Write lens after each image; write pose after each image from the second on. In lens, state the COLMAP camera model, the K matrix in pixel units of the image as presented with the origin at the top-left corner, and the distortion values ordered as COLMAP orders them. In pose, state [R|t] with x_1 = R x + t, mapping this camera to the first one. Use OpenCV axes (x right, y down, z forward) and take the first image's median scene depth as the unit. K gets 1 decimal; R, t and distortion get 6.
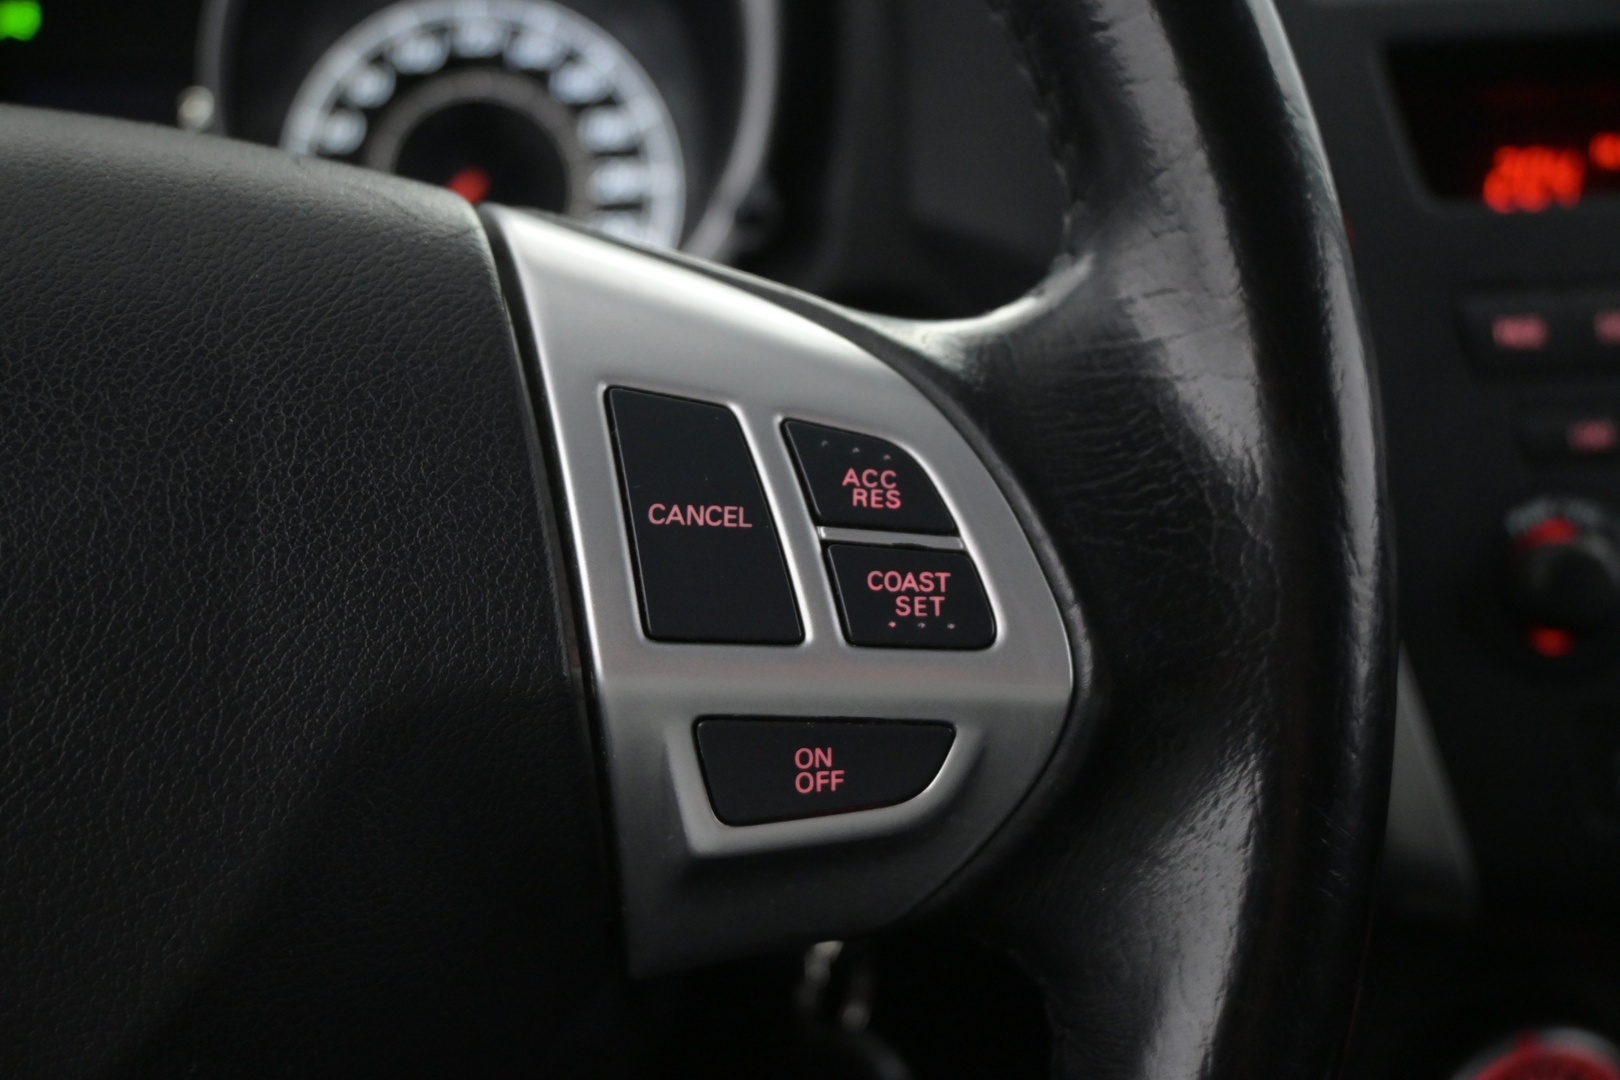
lens RADIAL K [[1942.5, 0, 803.9], [0, 1942.5, 540.5], [0, 0, 1]] dist [0.022879, 0.000000]
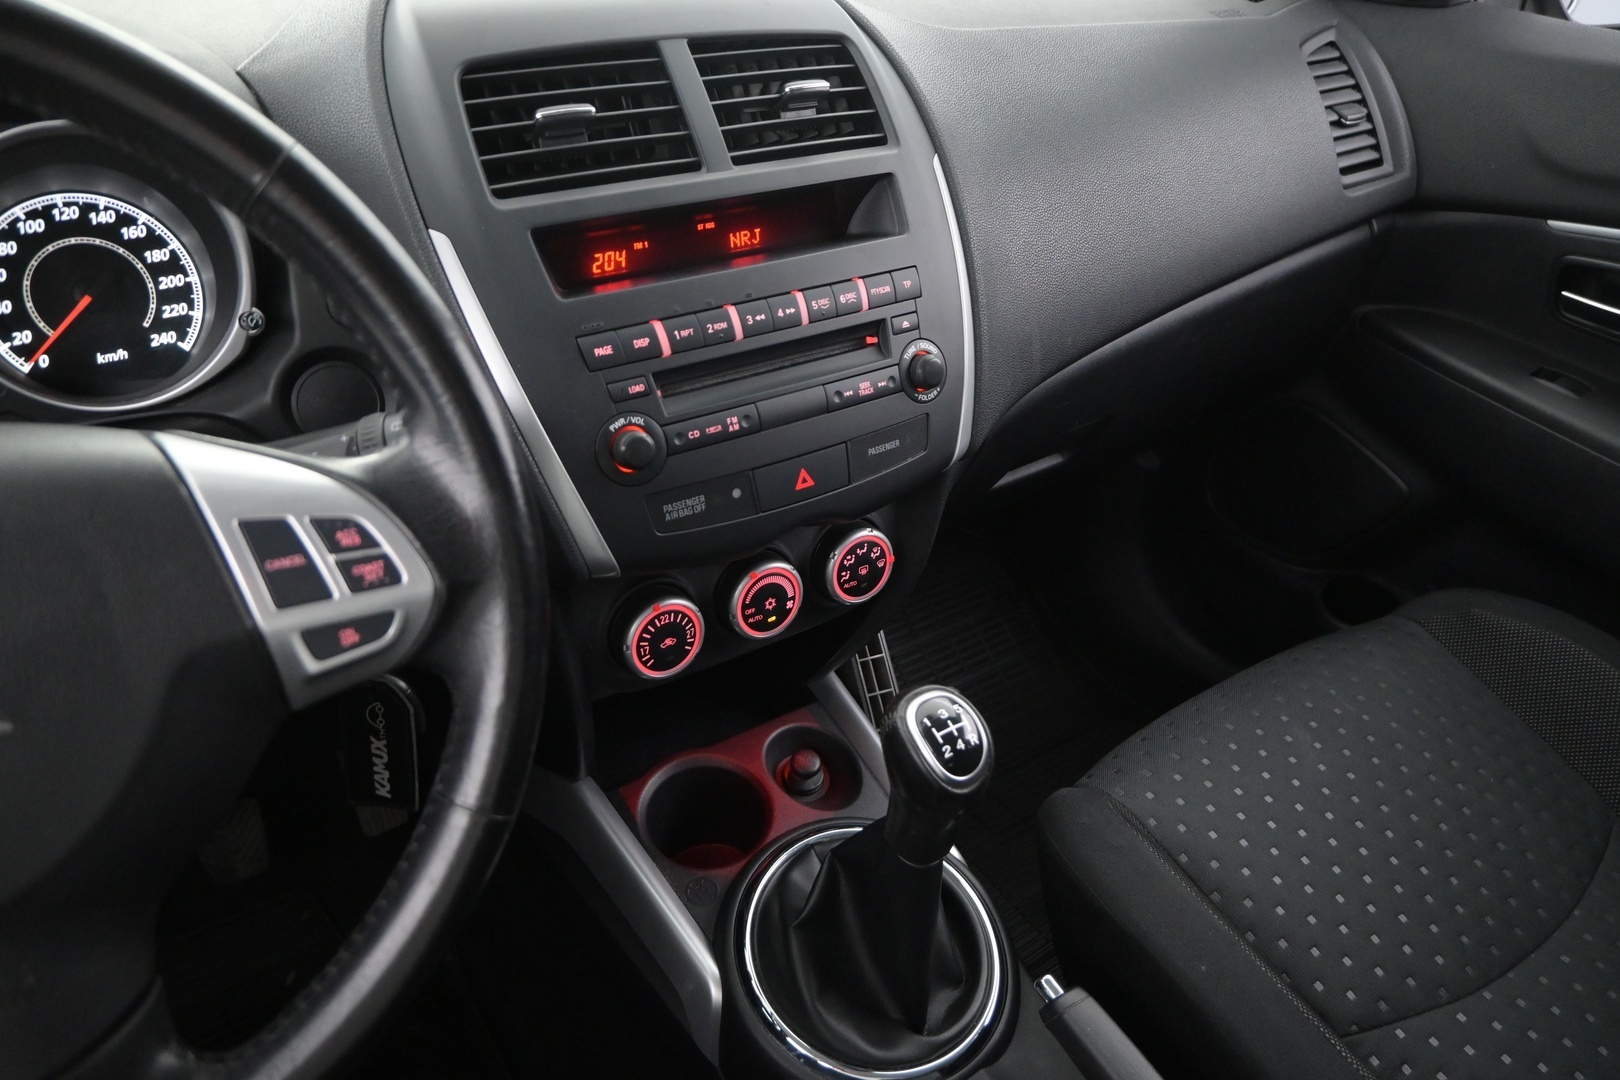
lens RADIAL K [[1115.8, 0, 814.3], [0, 1115.8, 525.6], [0, 0, 1]] dist [0.002311, -0.002750]
pose [[0.902496, -0.198387, 0.382288, 0.029979], [0.103526, 0.961499, 0.254564, -0.393842], [-0.418072, -0.190166, 0.888286, -0.751705]]
